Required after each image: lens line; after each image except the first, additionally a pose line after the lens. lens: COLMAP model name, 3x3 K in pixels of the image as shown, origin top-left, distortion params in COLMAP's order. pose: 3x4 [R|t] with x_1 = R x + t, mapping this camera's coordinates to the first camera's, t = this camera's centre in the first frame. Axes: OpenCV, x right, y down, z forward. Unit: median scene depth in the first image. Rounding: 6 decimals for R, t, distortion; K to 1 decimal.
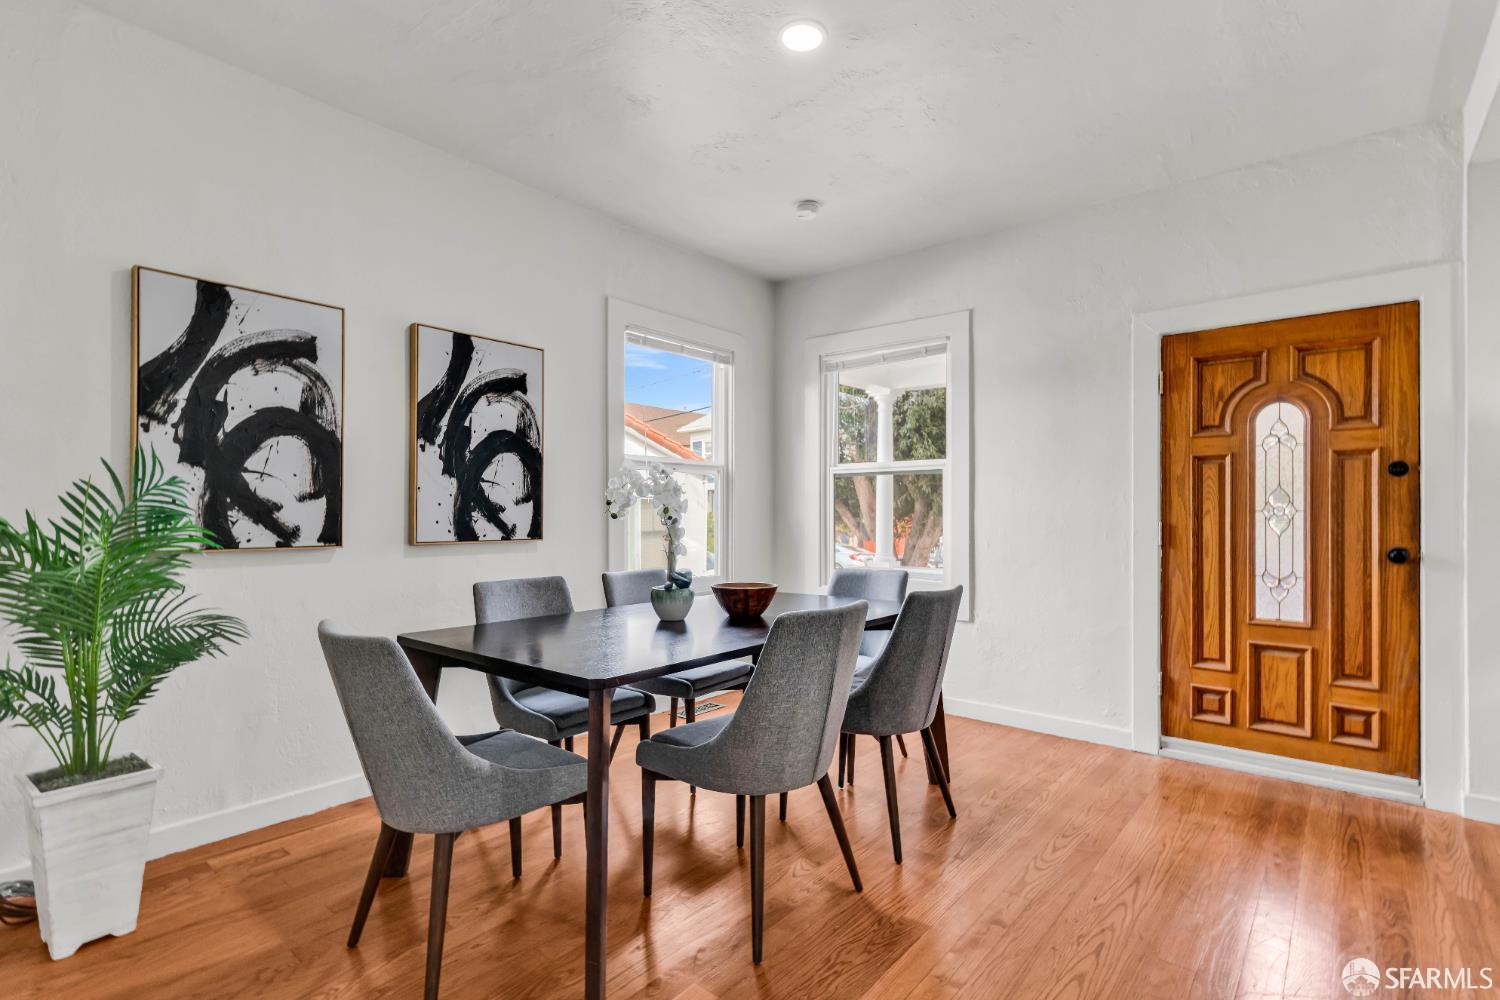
lens RADIAL K [[704.7, 0, 765.5], [0, 704.7, 507.6], [0, 0, 1]] dist [0.000905, 0.000192]
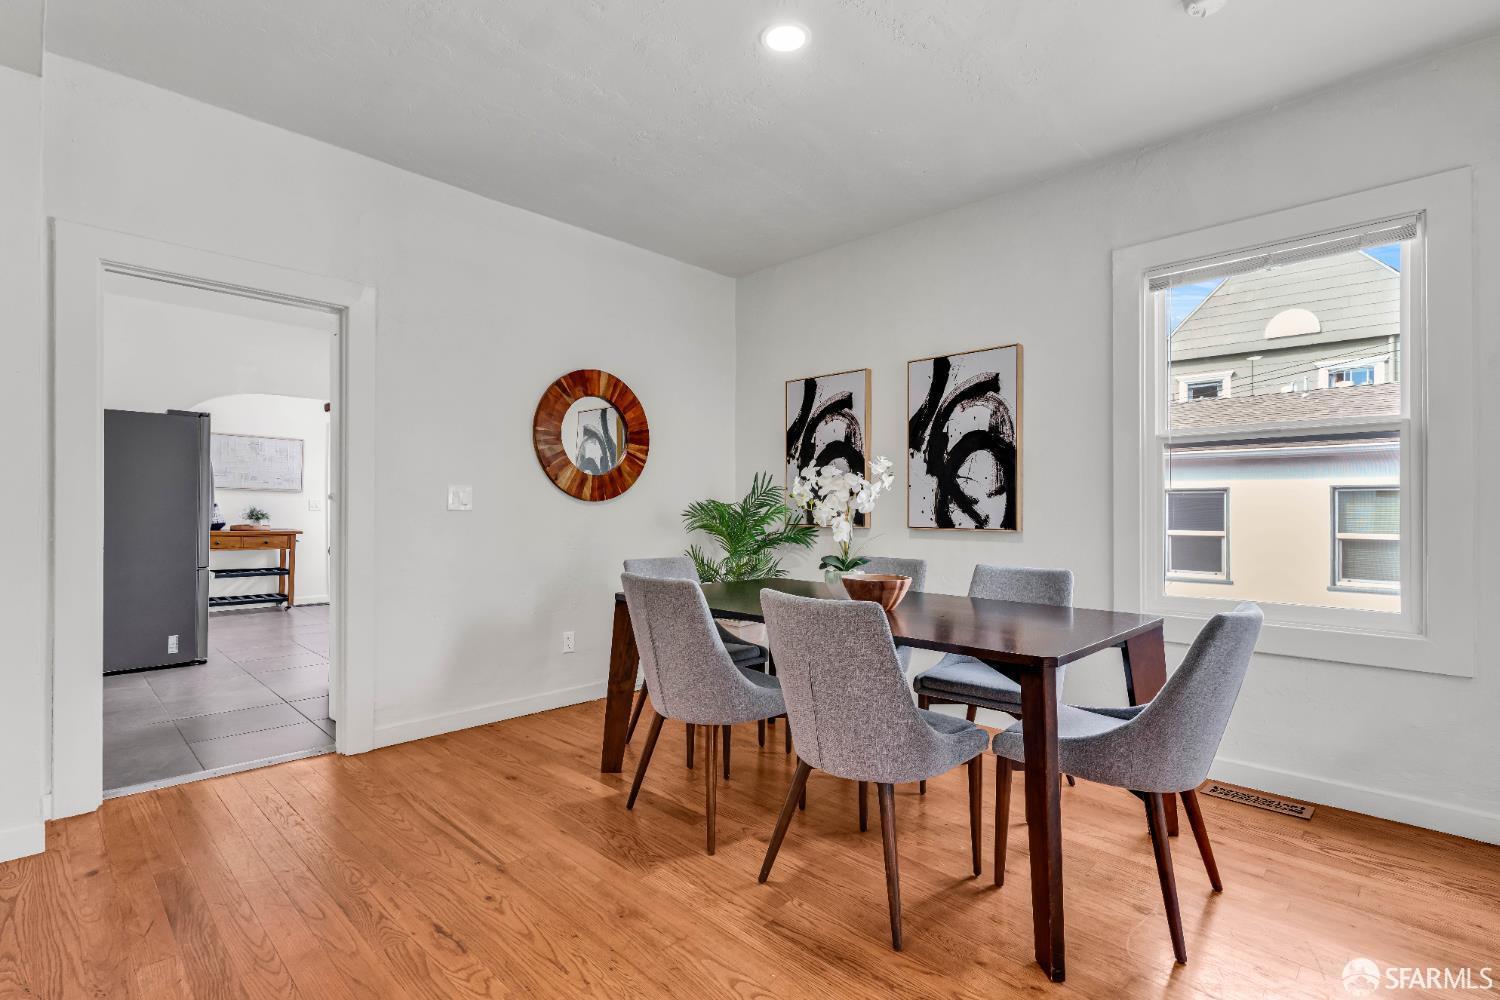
lens RADIAL K [[704.7, 0, 749.1], [0, 704.7, 502.0], [0, 0, 1]] dist [0.000905, 0.000192]
pose [[-0.098750, -0.010735, -0.995054, 0.805955], [0.001641, 0.999939, -0.010951, 0.015502], [0.995111, -0.002714, -0.098726, 0.784369]]
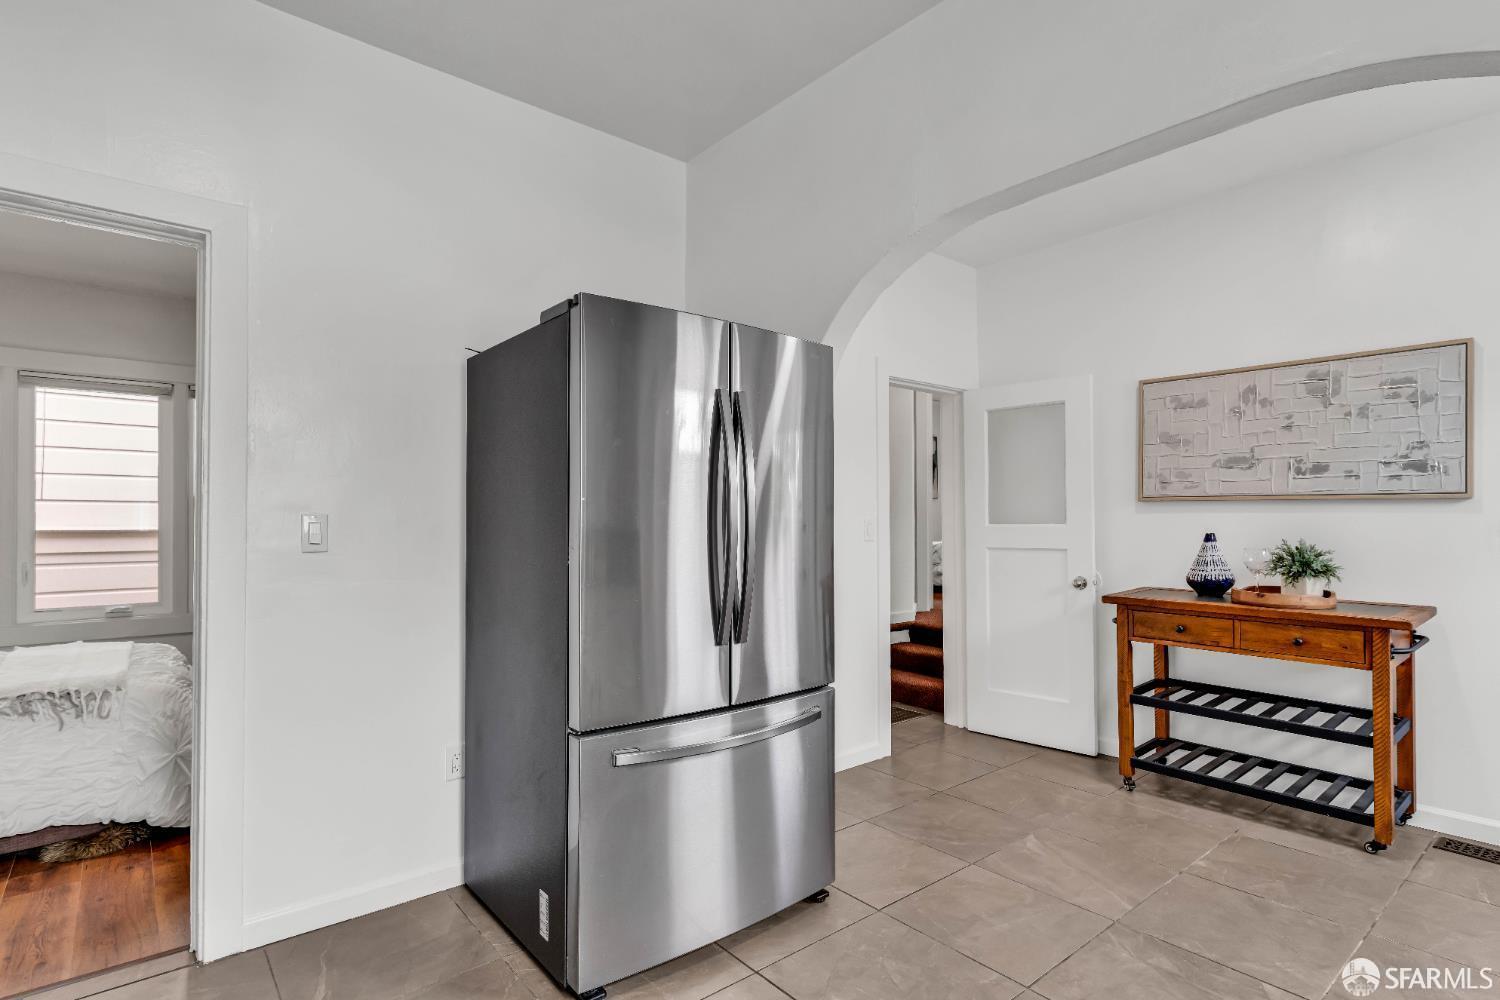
lens RADIAL K [[744.9, 0, 750.5], [0, 744.9, 509.1], [0, 0, 1]] dist [-0.003293, 0.004979]
pose [[-0.979869, 0.004897, 0.199584, -0.947029], [0.000424, 0.999748, -0.022450, -0.018484], [-0.199643, -0.021913, -0.979624, -0.055577]]
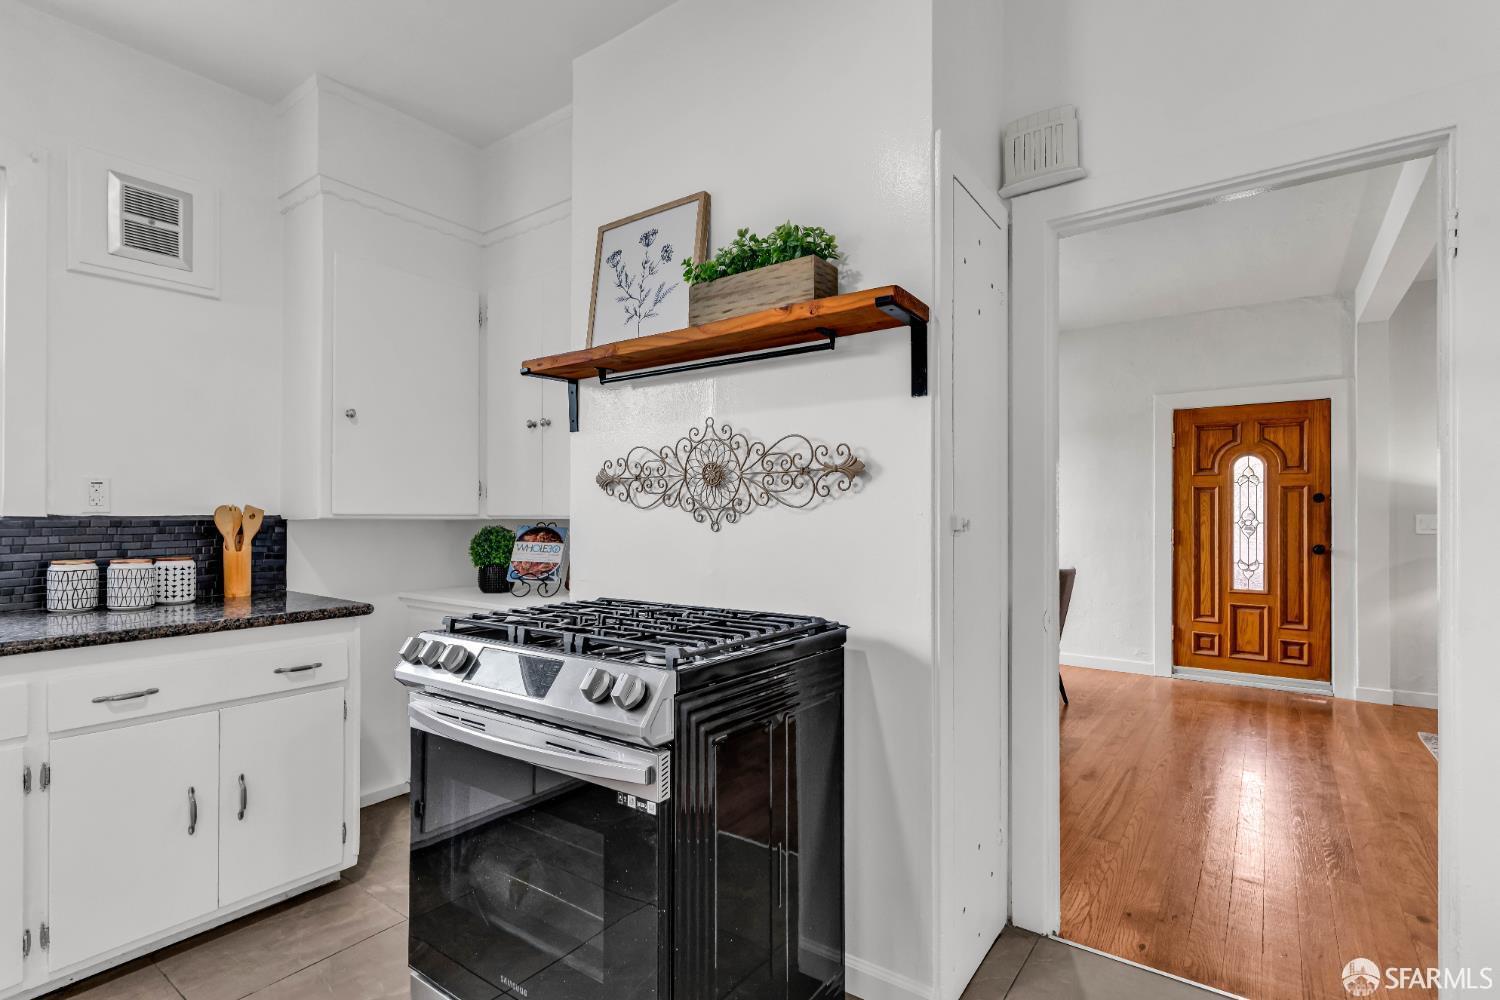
lens RADIAL K [[704.7, 0, 742.2], [0, 704.7, 510.4], [0, 0, 1]] dist [0.000905, 0.000192]
pose [[0.998937, 0.002104, 0.046039, -0.517038], [-0.001979, 0.999994, -0.002754, -0.016619], [-0.046044, 0.002660, 0.998936, -0.575753]]
